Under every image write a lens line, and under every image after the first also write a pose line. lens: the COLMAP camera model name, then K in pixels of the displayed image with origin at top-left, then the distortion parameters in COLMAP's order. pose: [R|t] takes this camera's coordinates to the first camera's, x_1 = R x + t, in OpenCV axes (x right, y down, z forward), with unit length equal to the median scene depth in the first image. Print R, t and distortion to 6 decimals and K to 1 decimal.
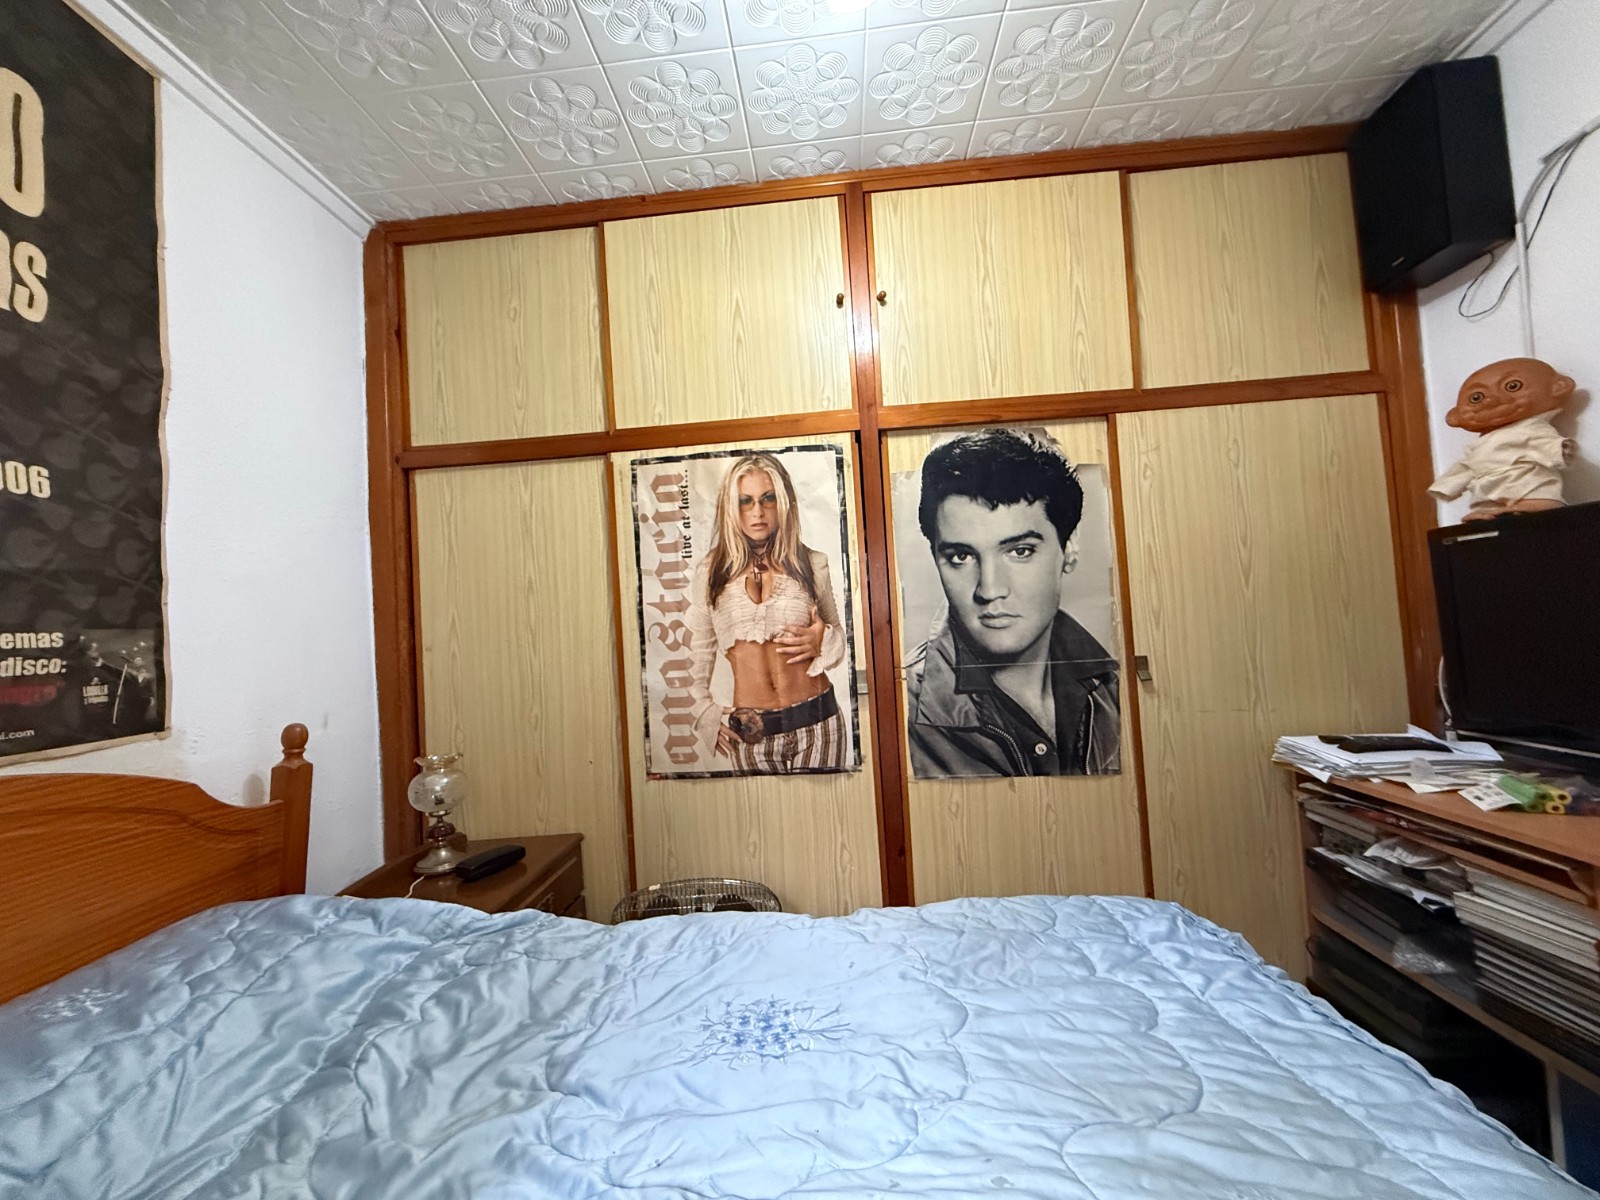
lens RADIAL K [[636.6, 0, 792.4], [0, 636.6, 599.2], [0, 0, 1]] dist [-0.001713, -0.000125]
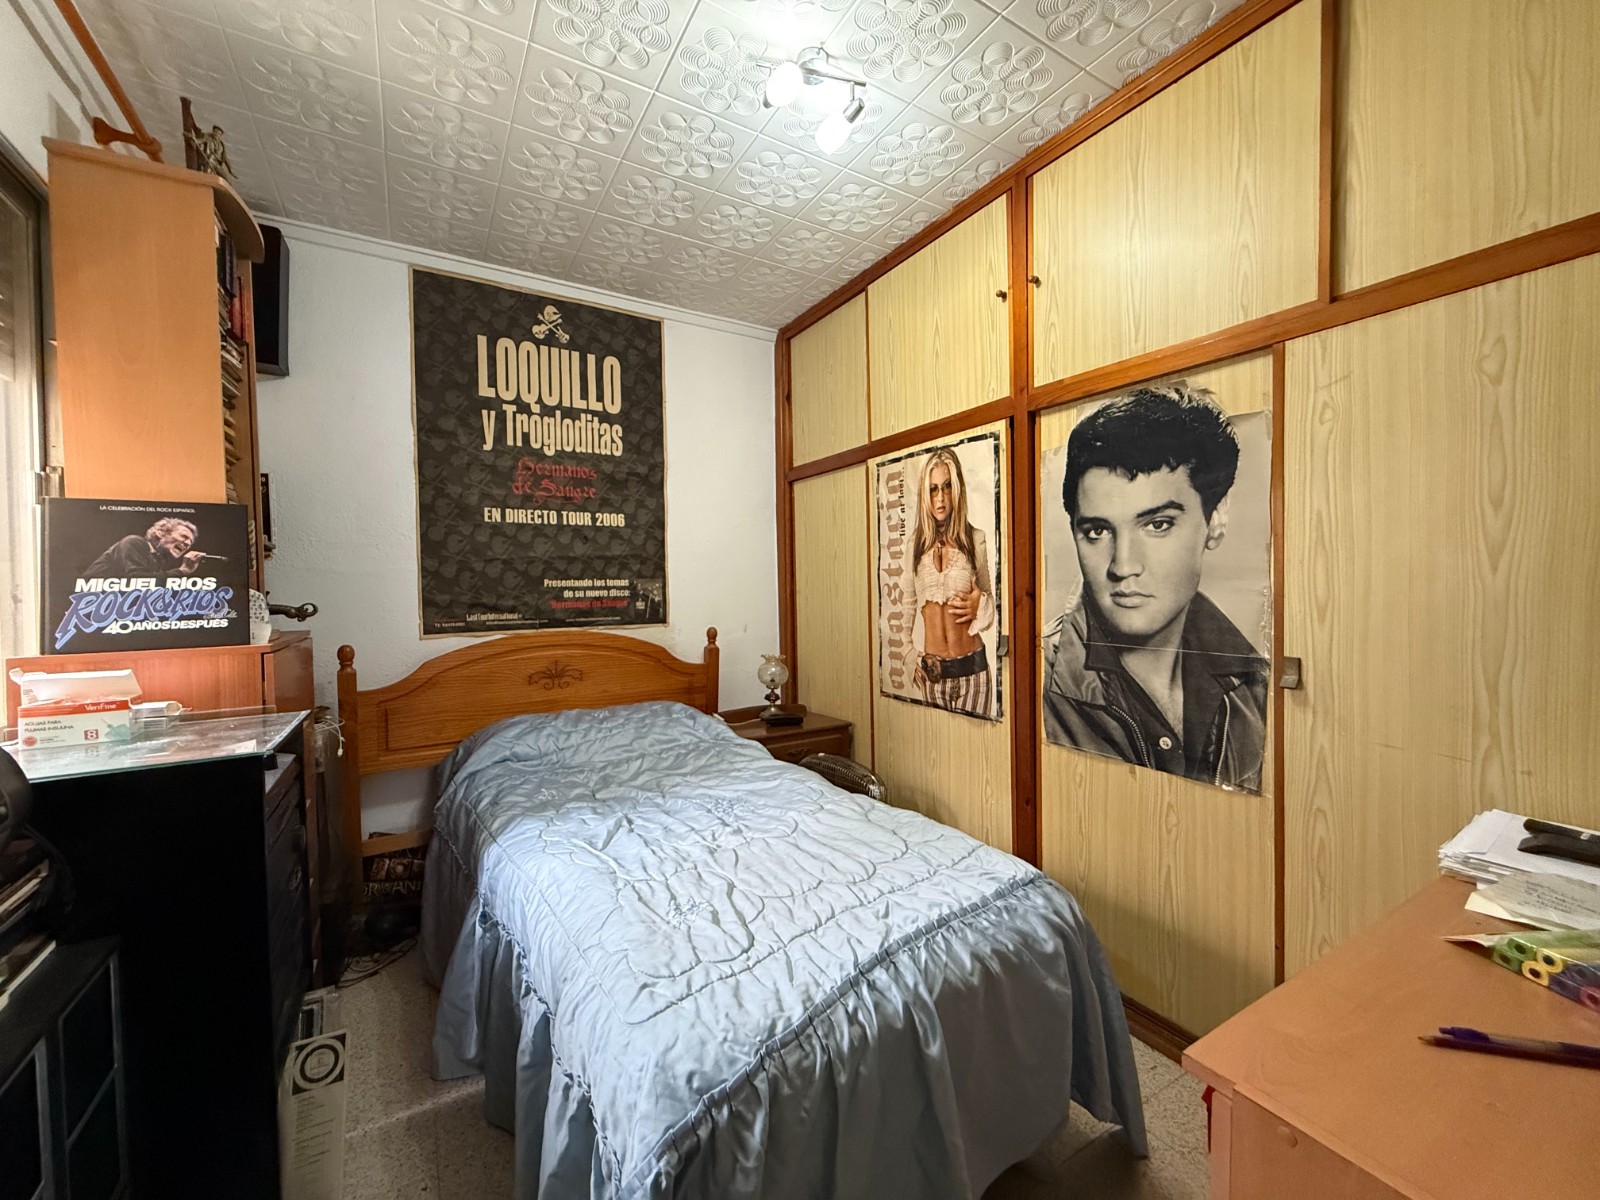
lens RADIAL K [[635.6, 0, 788.9], [0, 635.6, 598.7], [0, 0, 1]] dist [-0.000492, -0.000030]
pose [[0.572304, 0.068117, -0.817208, 0.798022], [0.013584, 0.995620, 0.092502, -0.060935], [0.819929, -0.064040, 0.568871, 0.052988]]
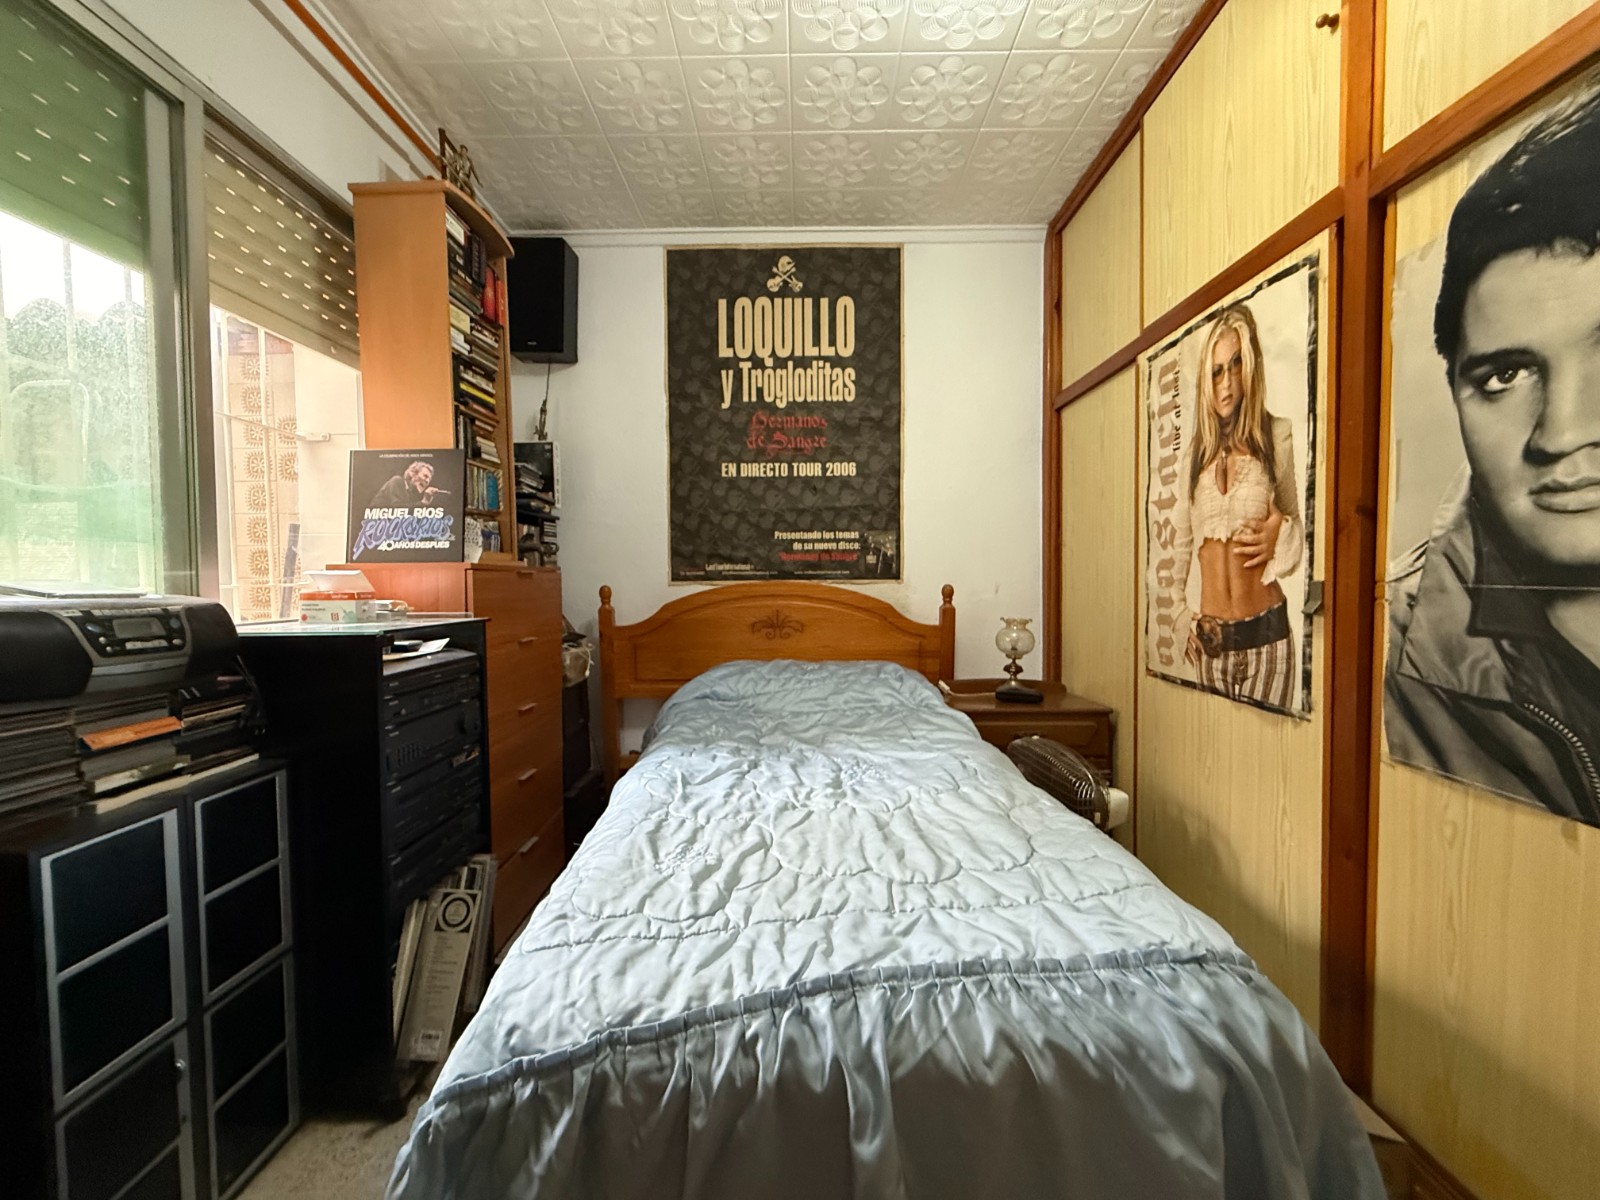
lens RADIAL K [[634.9, 0, 791.7], [0, 634.9, 598.9], [0, 0, 1]] dist [-0.000640, -0.000257]
pose [[0.055534, 0.093126, -0.994104, 0.765049], [0.042117, 0.994536, 0.095519, 0.040334], [0.997568, -0.047173, 0.051308, 0.385397]]
